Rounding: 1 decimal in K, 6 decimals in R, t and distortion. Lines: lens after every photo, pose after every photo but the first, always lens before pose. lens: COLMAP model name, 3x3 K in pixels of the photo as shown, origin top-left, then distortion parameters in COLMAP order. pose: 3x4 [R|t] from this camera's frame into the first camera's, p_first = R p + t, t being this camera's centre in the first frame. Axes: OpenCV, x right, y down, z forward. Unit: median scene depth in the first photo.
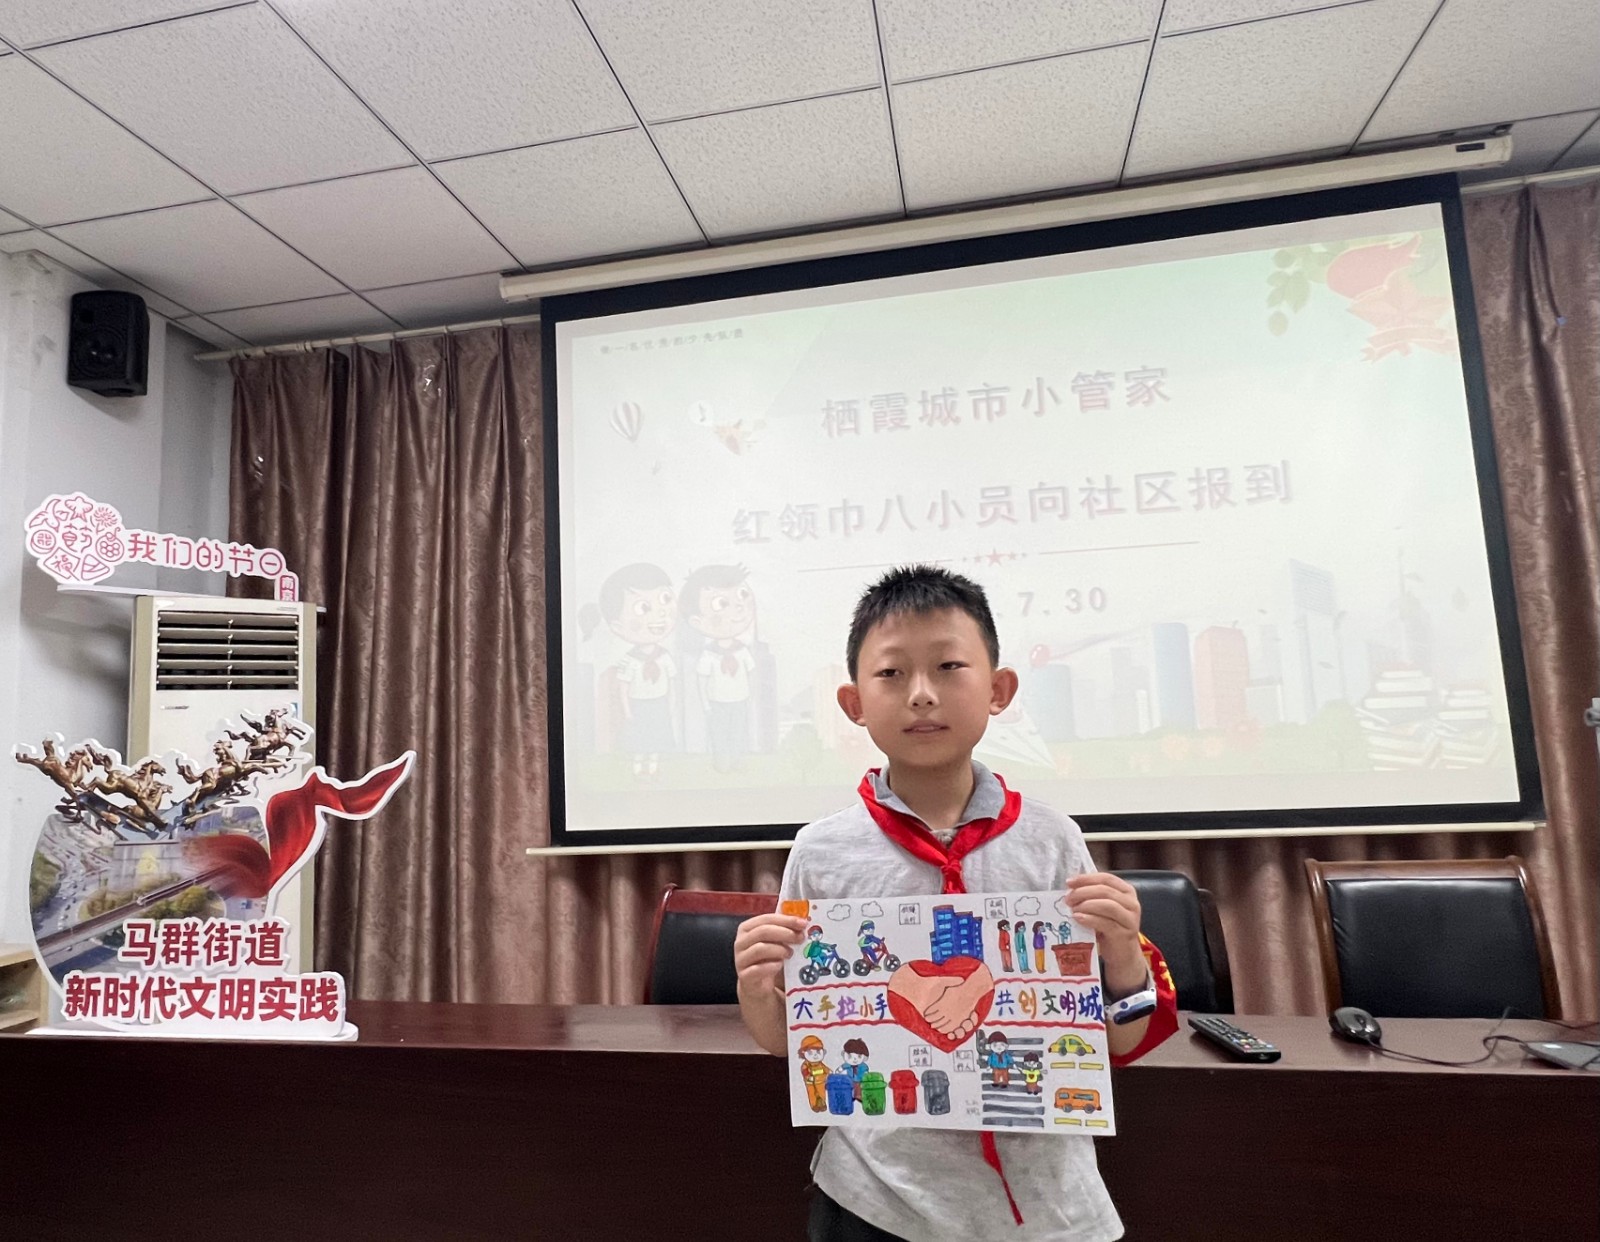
lens RADIAL K [[1031.2, 0, 764.3], [0, 1031.2, 628.9], [0, 0, 1]] dist [-0.003624, 0.001272]
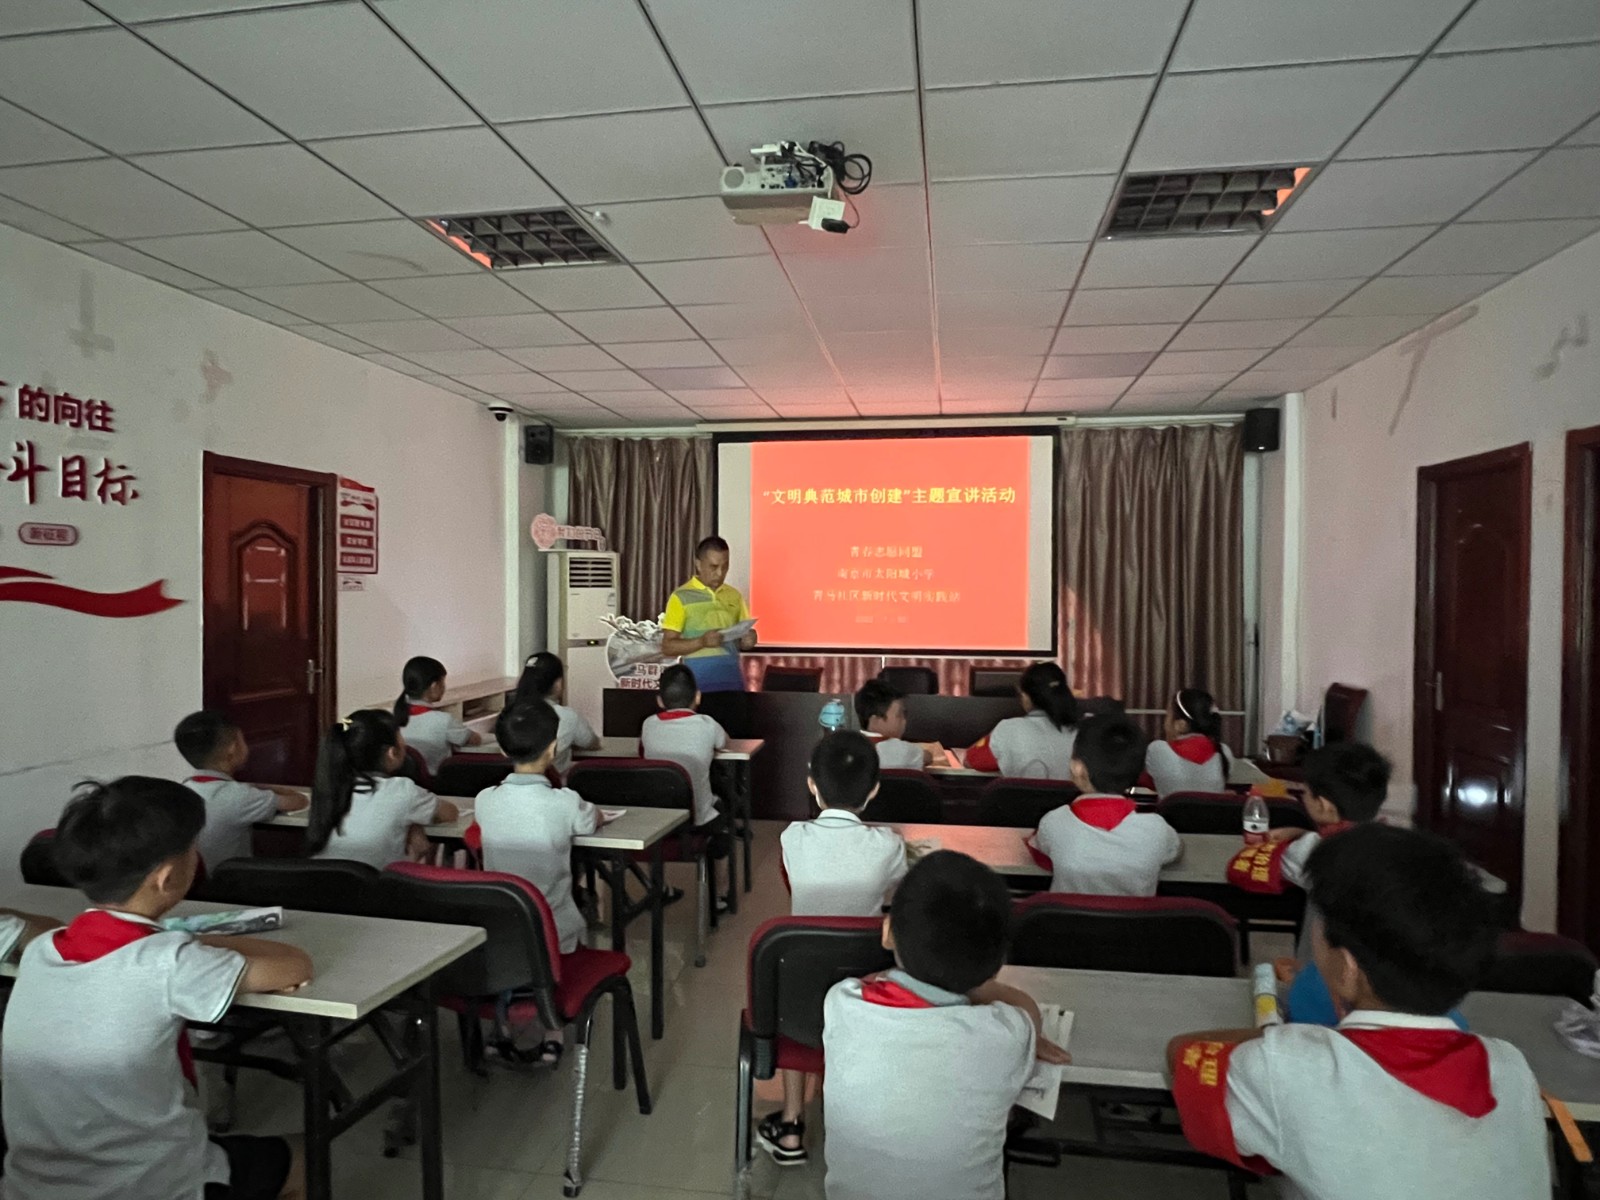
lens RADIAL K [[959.6, 0, 800.0], [0, 959.6, 600.0], [0, 0, 1]] dist [-0.027997, 0.000057]
pose [[0.997640, 0.044773, 0.052058, -0.127552], [-0.051305, 0.989949, 0.131788, -0.275190], [-0.045635, -0.134148, 0.989910, -1.534623]]
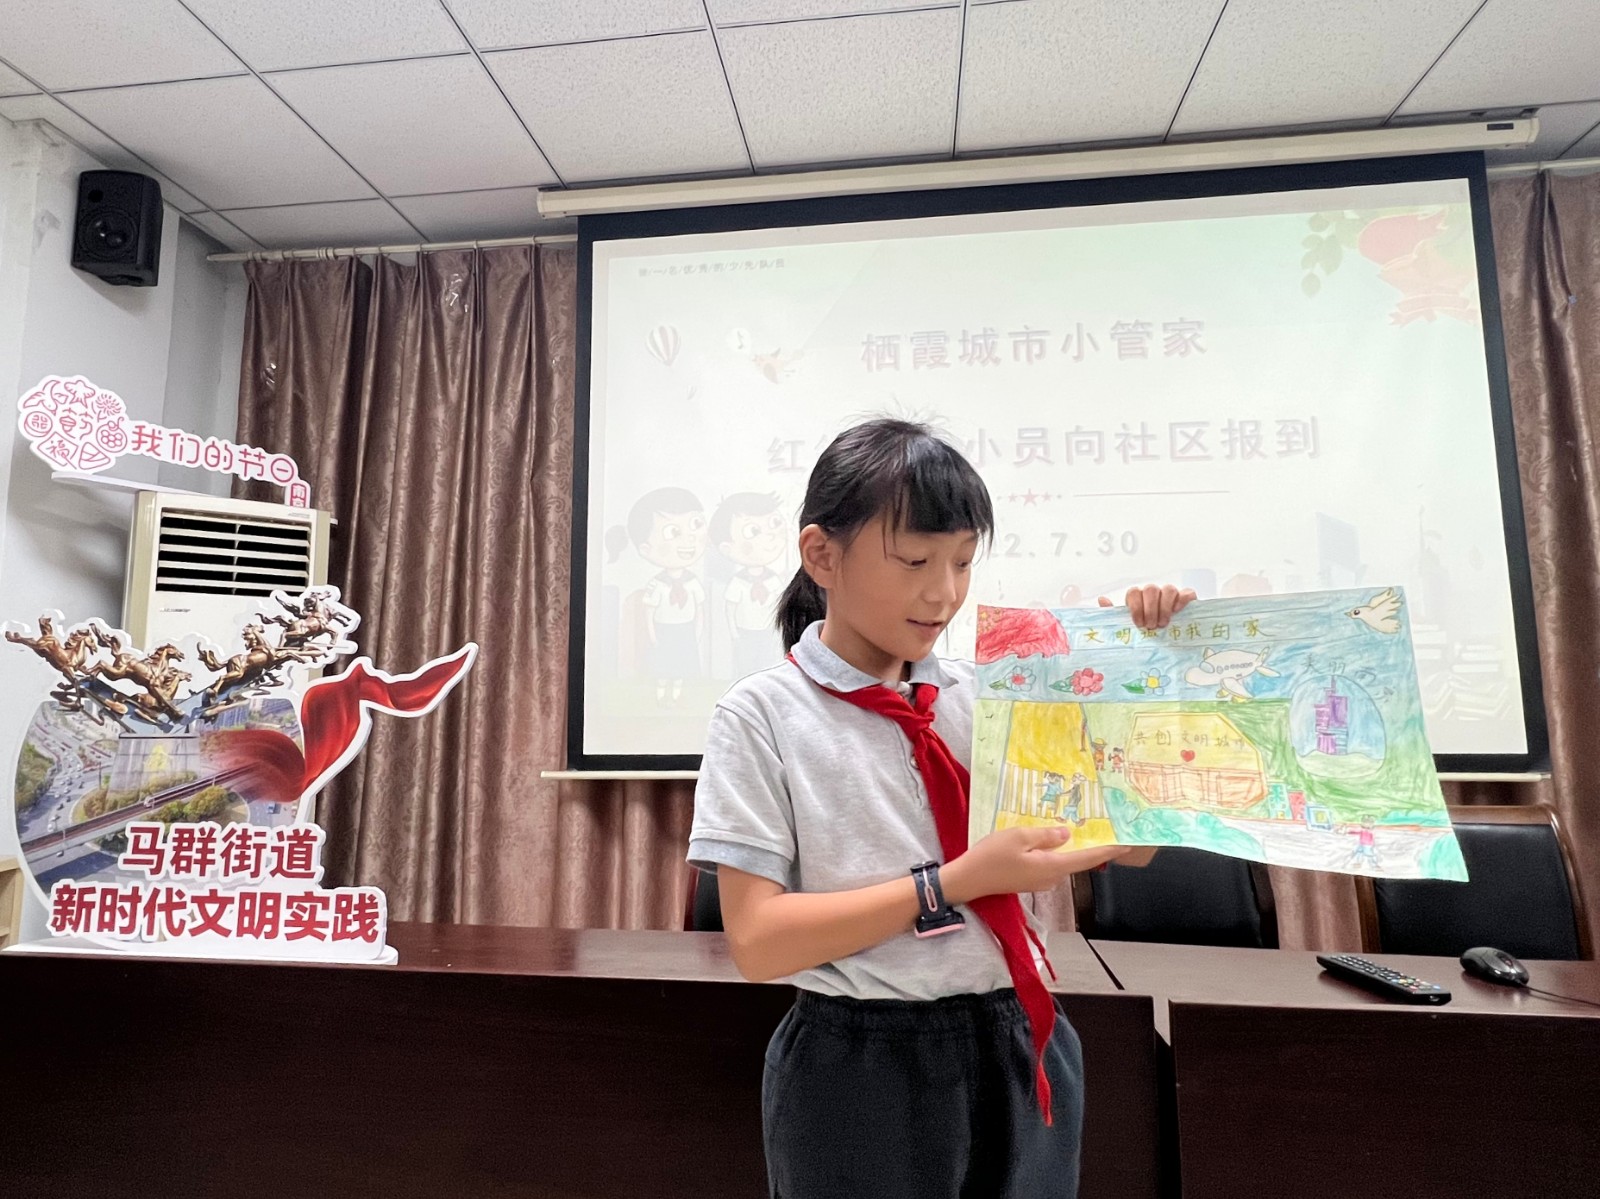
lens RADIAL K [[949.1, 0, 788.8], [0, 949.1, 590.1], [0, 0, 1]] dist [-0.002041, -0.000252]
pose [[0.996209, 0.046292, 0.073655, -0.077590], [-0.046048, 0.998927, -0.005007, 0.037765], [-0.073808, 0.001597, 0.997271, 0.091505]]
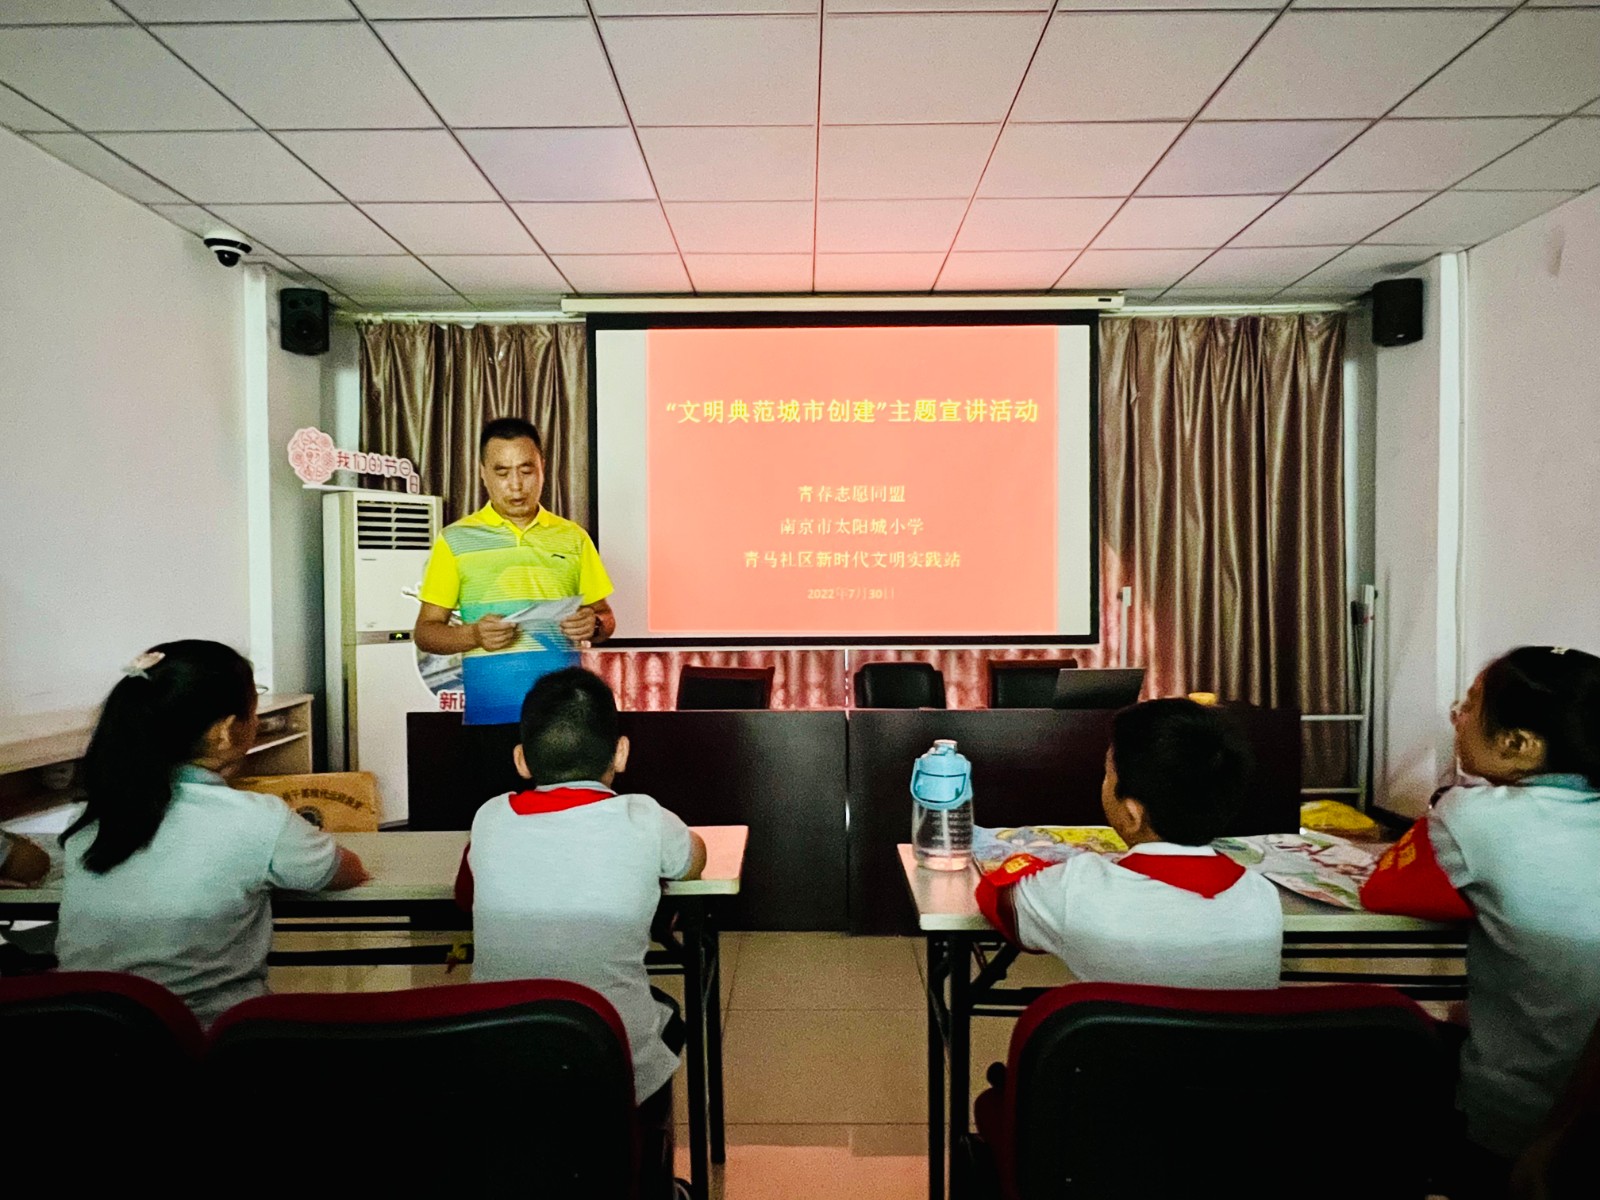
lens RADIAL K [[959.1, 0, 787.6], [0, 959.1, 601.7], [0, 0, 1]] dist [-0.004840, 0.001865]
pose [[0.980750, 0.032392, 0.192563, -0.211973], [-0.057619, 0.990242, 0.126892, -0.096047], [-0.186574, -0.135544, 0.973046, -0.676084]]
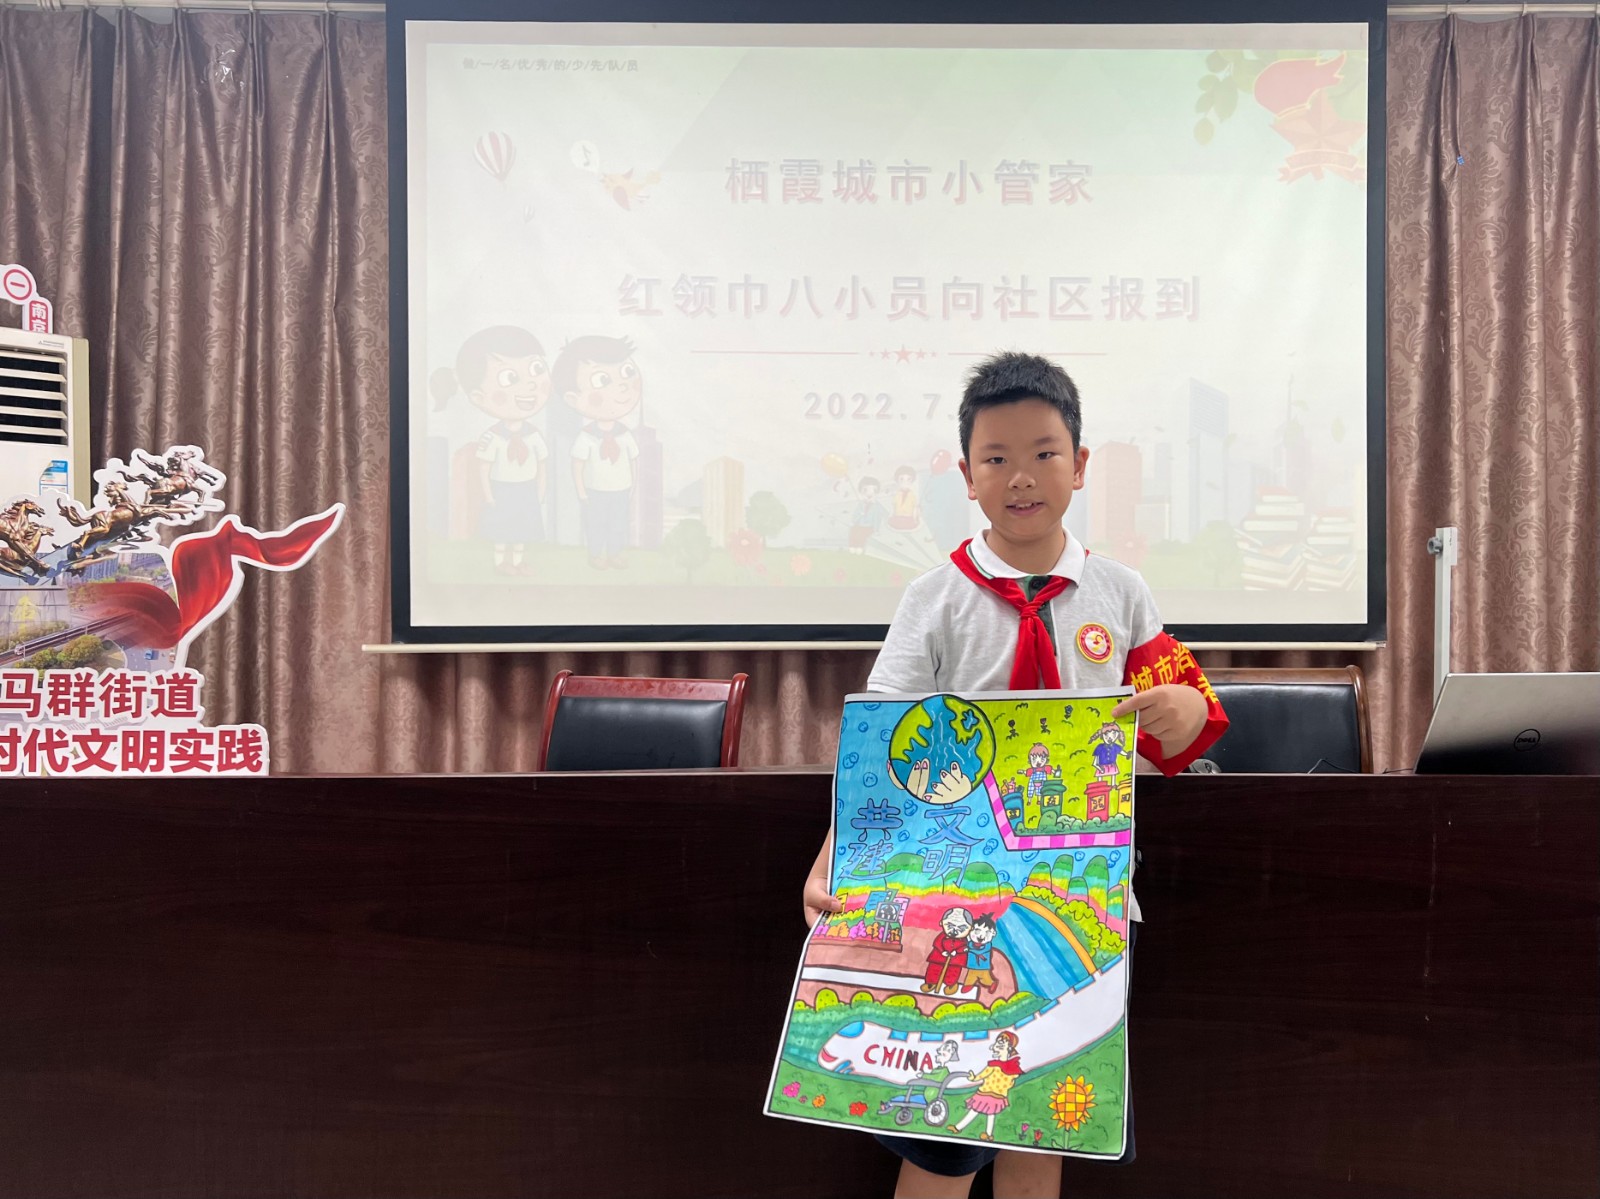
lens RADIAL K [[1308.9, 0, 835.9], [0, 1308.9, 595.9], [0, 0, 1]] dist [0.055430, -0.059285]
pose [[0.974575, 0.040962, 0.220285, -0.094191], [-0.067203, 0.991322, 0.112981, 0.019861], [-0.213746, -0.124912, 0.968870, -0.183276]]
